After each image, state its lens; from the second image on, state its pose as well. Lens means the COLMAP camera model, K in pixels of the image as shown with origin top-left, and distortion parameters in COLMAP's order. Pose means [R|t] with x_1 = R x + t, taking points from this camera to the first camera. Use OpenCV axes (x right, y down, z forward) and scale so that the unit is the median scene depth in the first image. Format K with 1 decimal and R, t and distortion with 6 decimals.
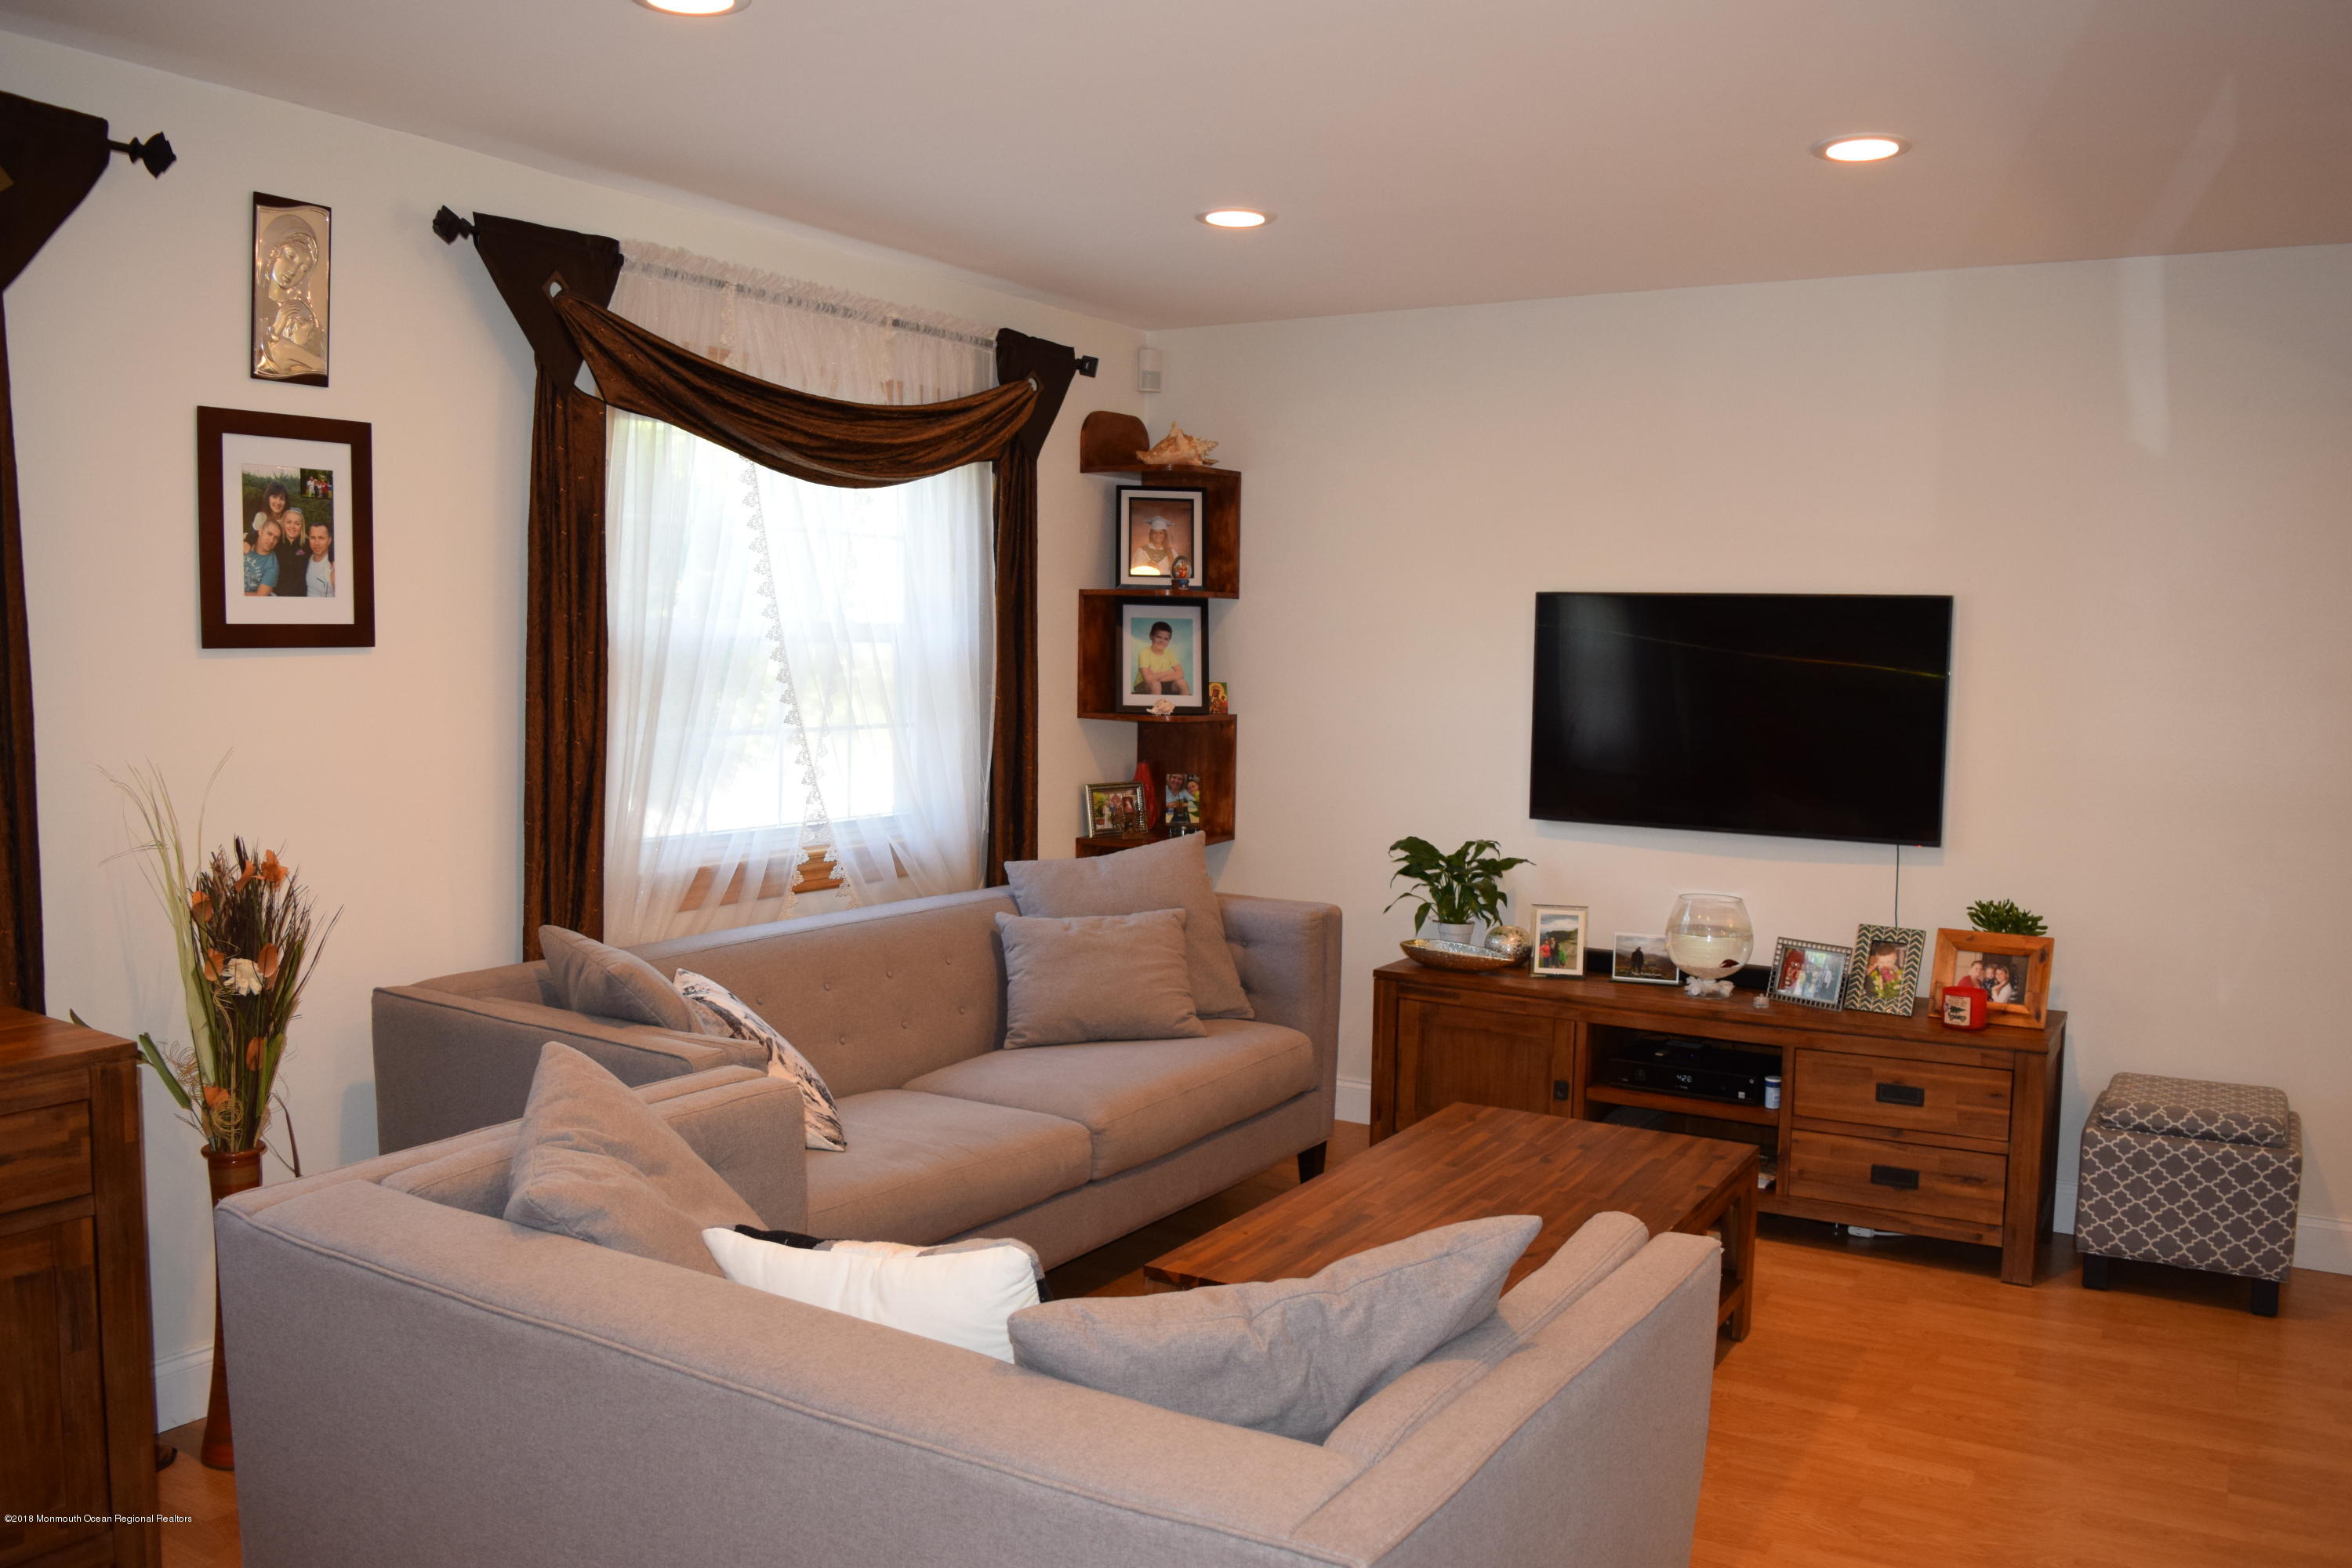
lens RADIAL K [[1860.1, 0, 1193.3], [0, 1860.1, 781.4], [0, 0, 1]] dist [-0.093177, 0.021493]
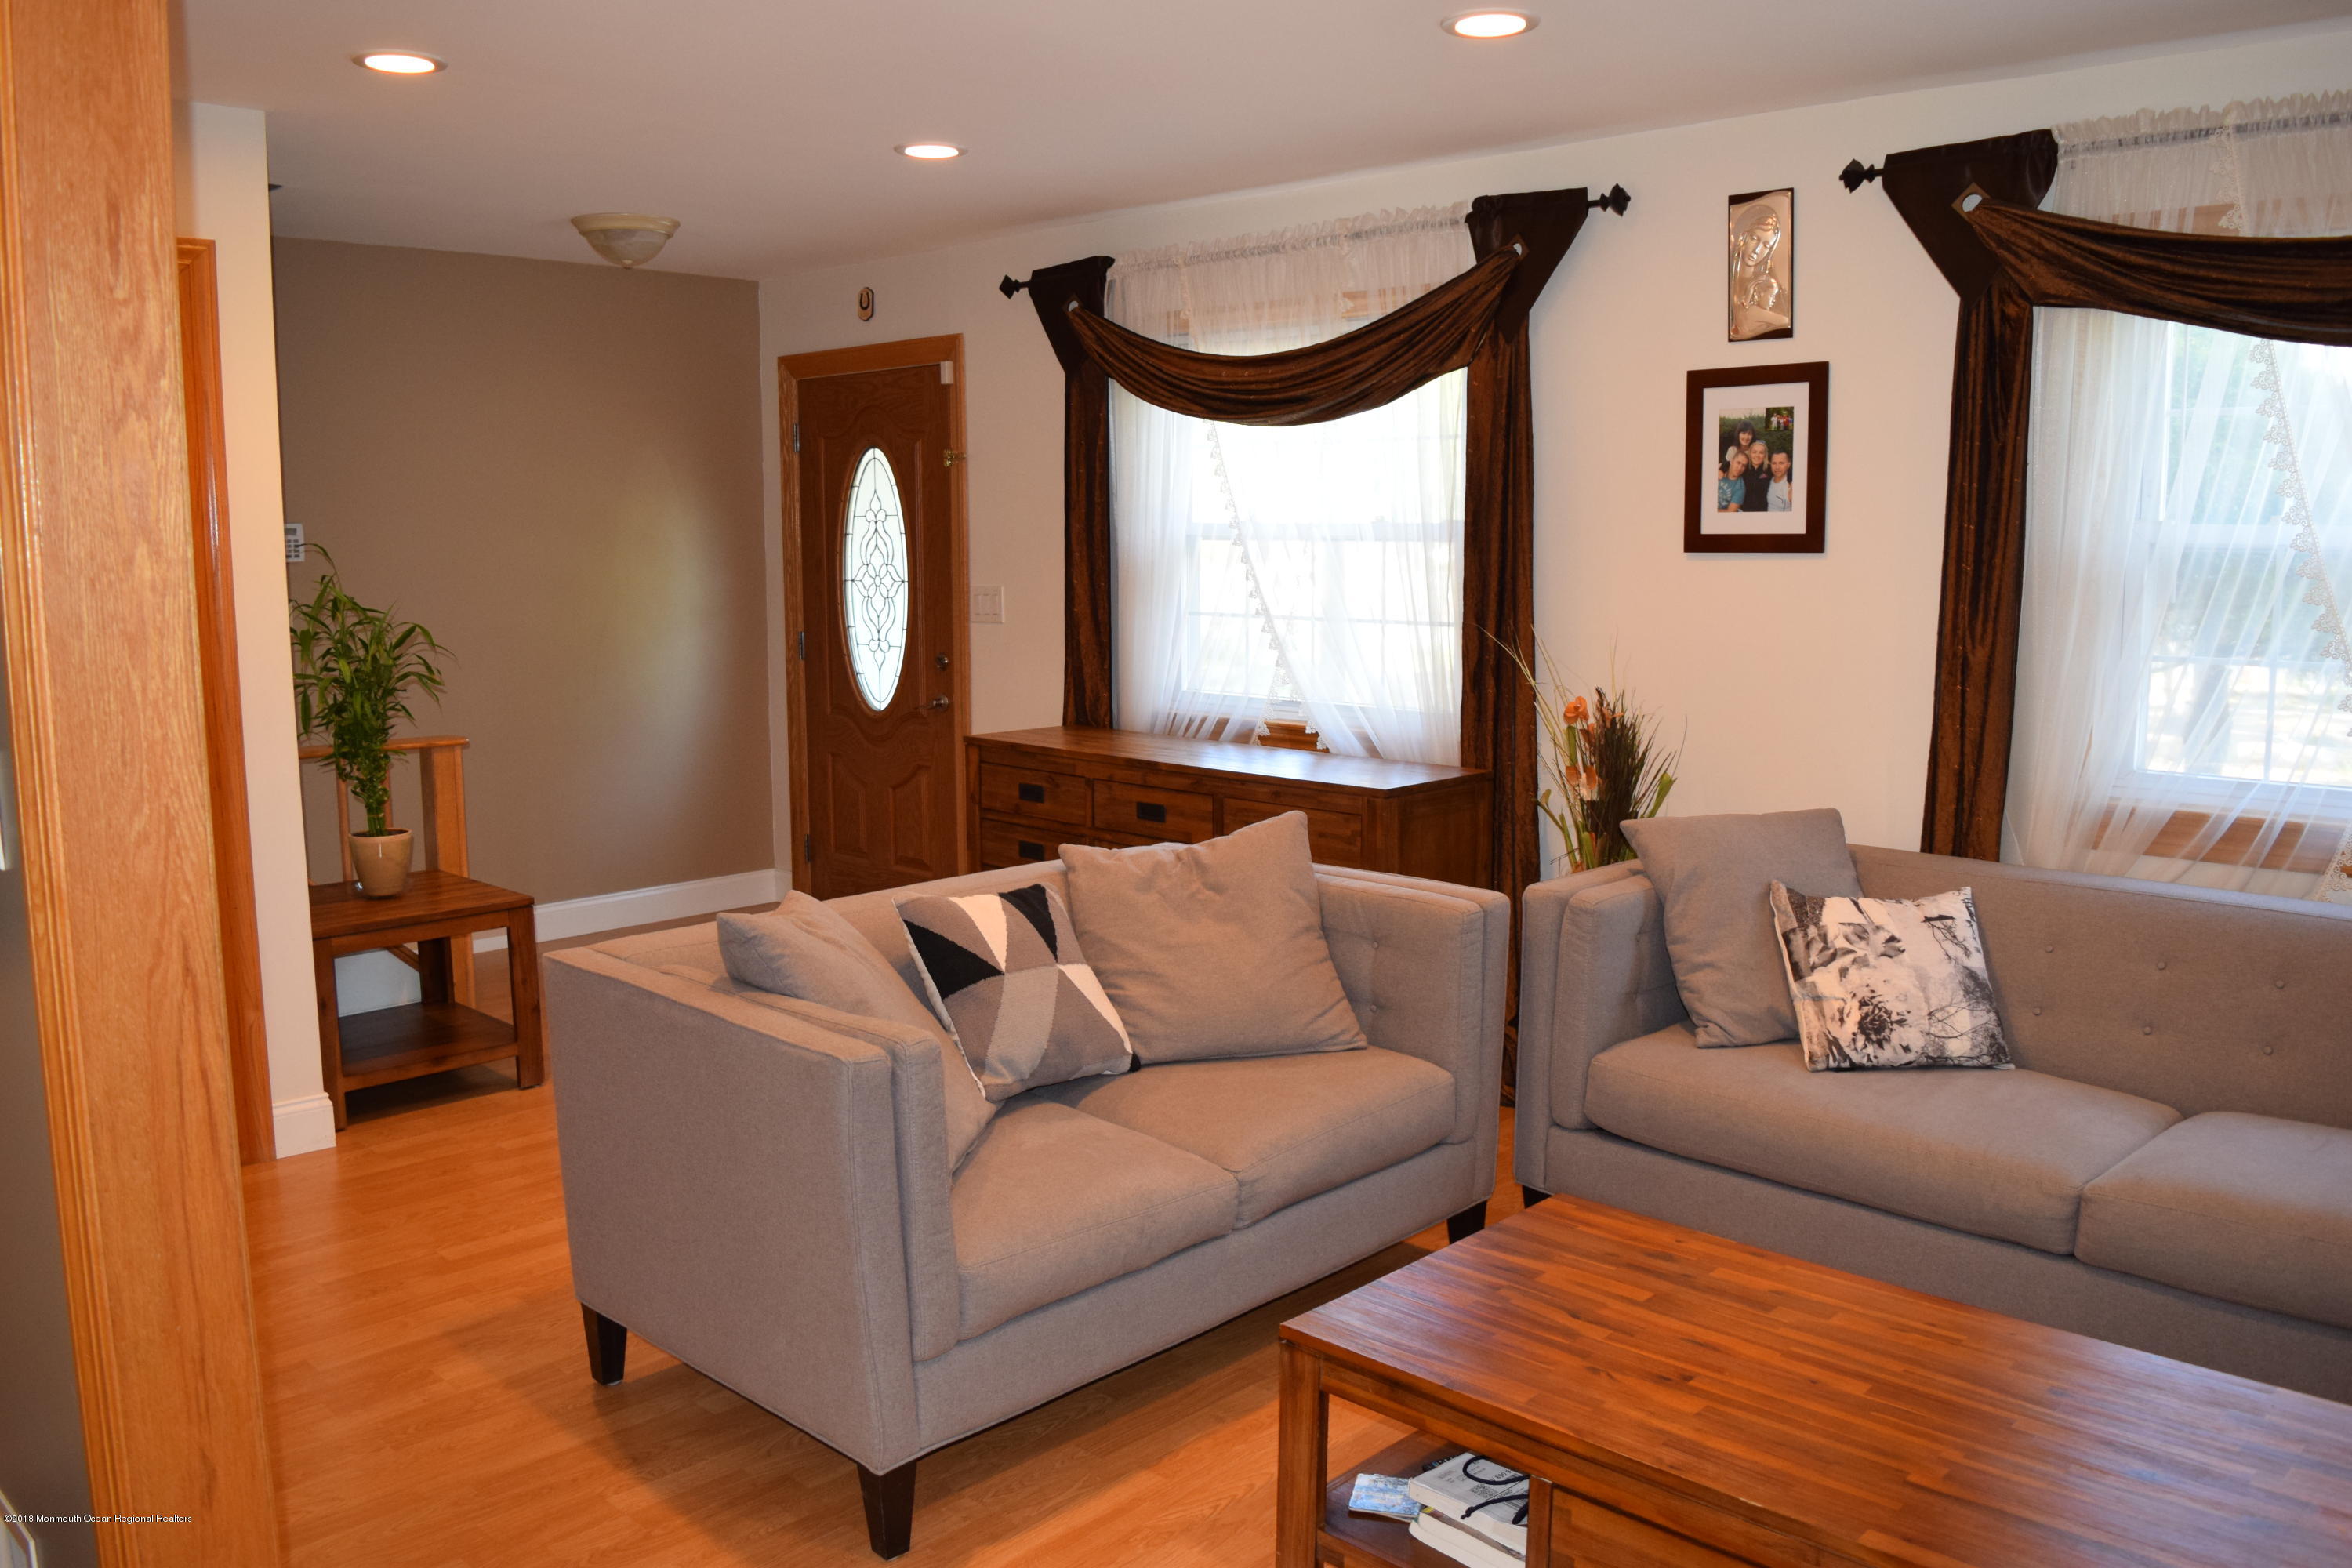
lens RADIAL K [[1860.1, 0, 1192.8], [0, 1860.1, 785.1], [0, 0, 1]] dist [-0.093177, 0.021493]
pose [[-0.219088, 0.111742, -0.969286, 0.831967], [-0.079015, 0.988126, 0.131774, -0.051859], [0.972500, 0.105458, -0.207657, 0.900360]]
